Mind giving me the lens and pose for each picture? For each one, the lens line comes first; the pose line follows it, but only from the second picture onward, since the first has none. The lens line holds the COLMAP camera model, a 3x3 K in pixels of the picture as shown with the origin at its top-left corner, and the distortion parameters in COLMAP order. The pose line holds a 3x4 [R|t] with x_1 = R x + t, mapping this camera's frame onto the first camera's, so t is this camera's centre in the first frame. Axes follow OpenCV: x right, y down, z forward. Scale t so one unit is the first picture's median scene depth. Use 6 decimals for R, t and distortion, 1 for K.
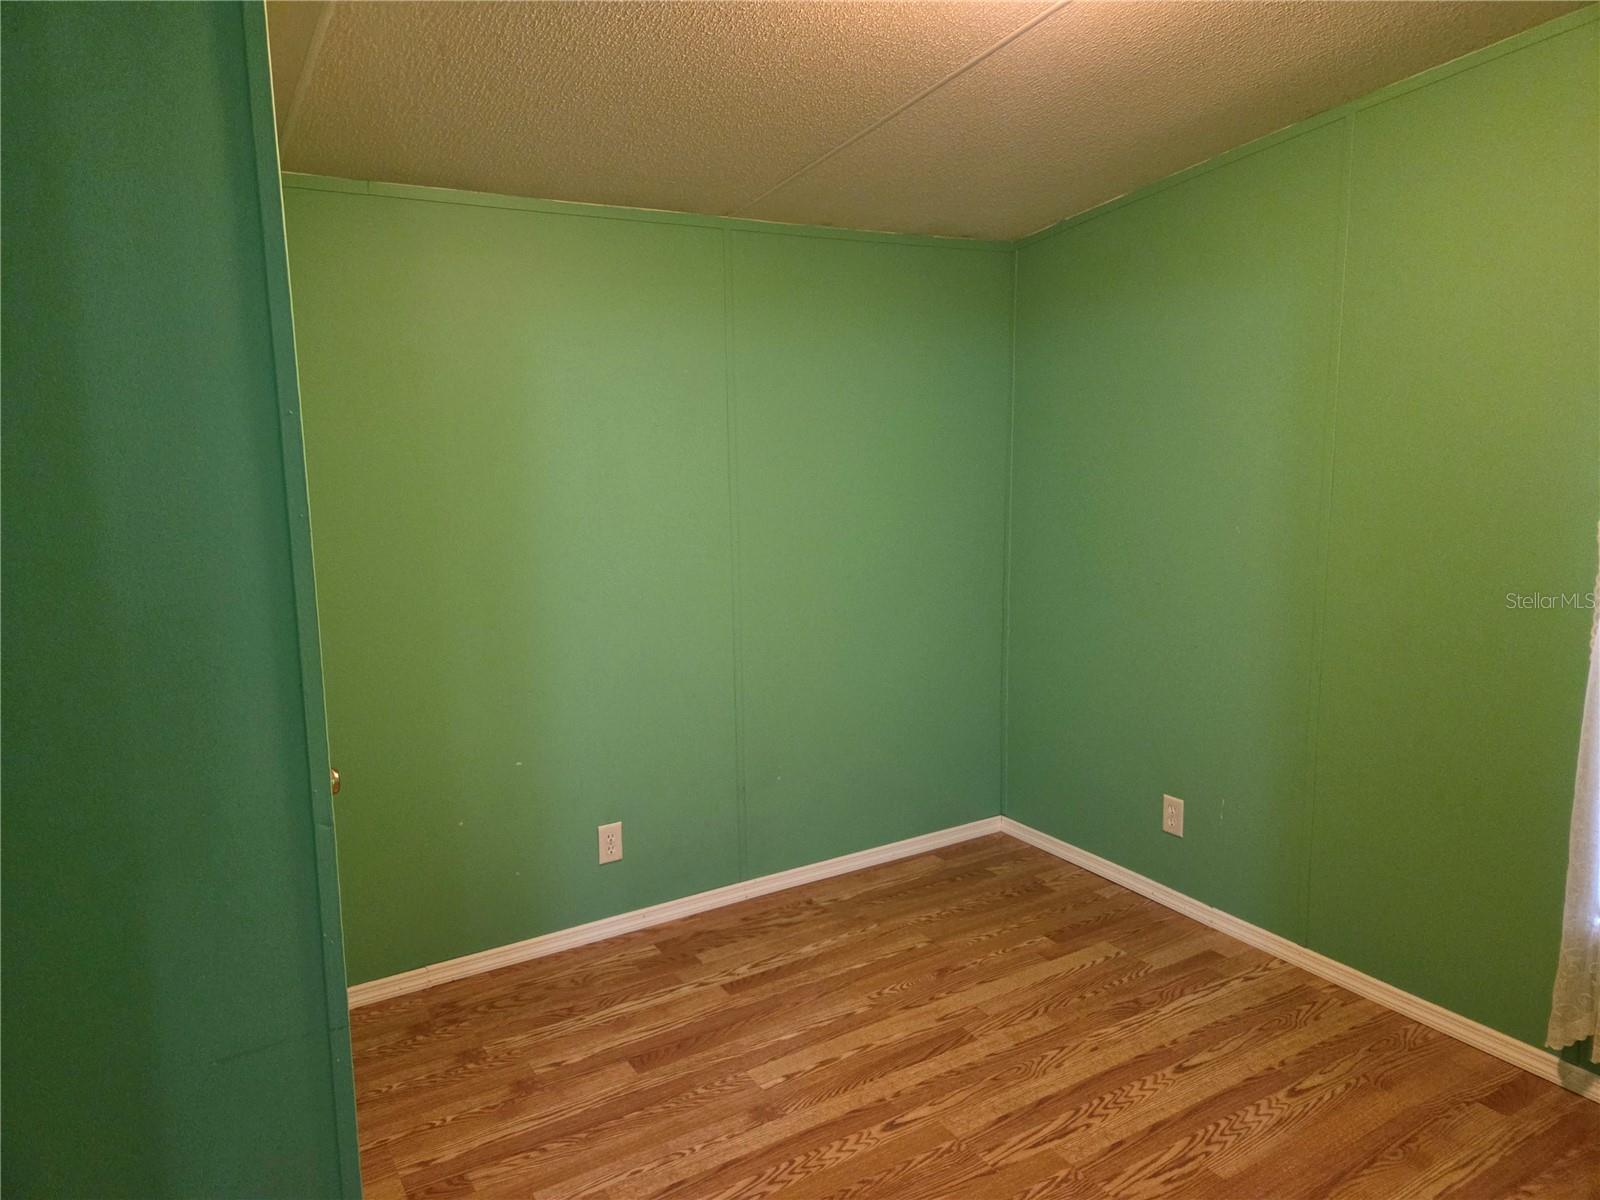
lens RADIAL K [[1081.6, 0, 798.5], [0, 1081.6, 598.8], [0, 0, 1]] dist [0.007903, -0.000312]
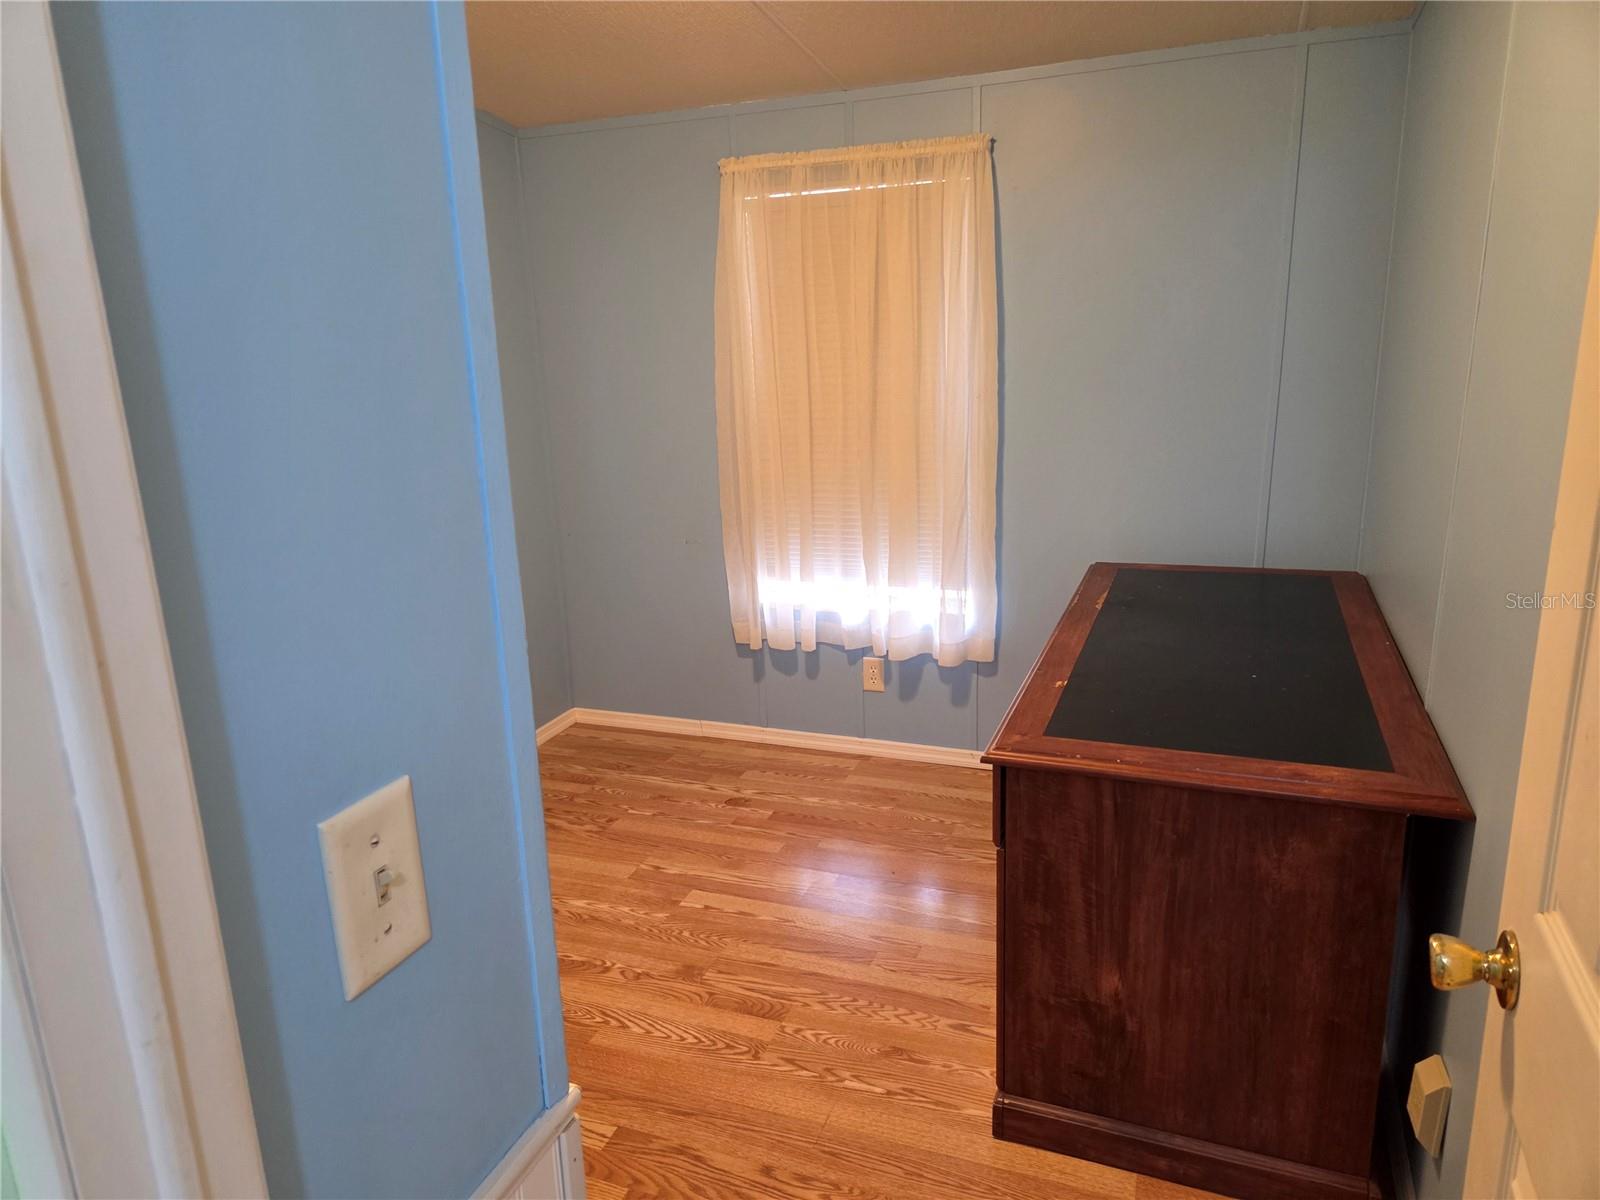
lens RADIAL K [[1081.6, 0, 796.8], [0, 1081.6, 604.4], [0, 0, 1]] dist [0.007903, -0.000312]
pose [[0.599913, 0.193033, -0.776429, 0.704994], [-0.097959, 0.980878, 0.168174, -0.037231], [0.794045, -0.024832, 0.607351, 0.311772]]
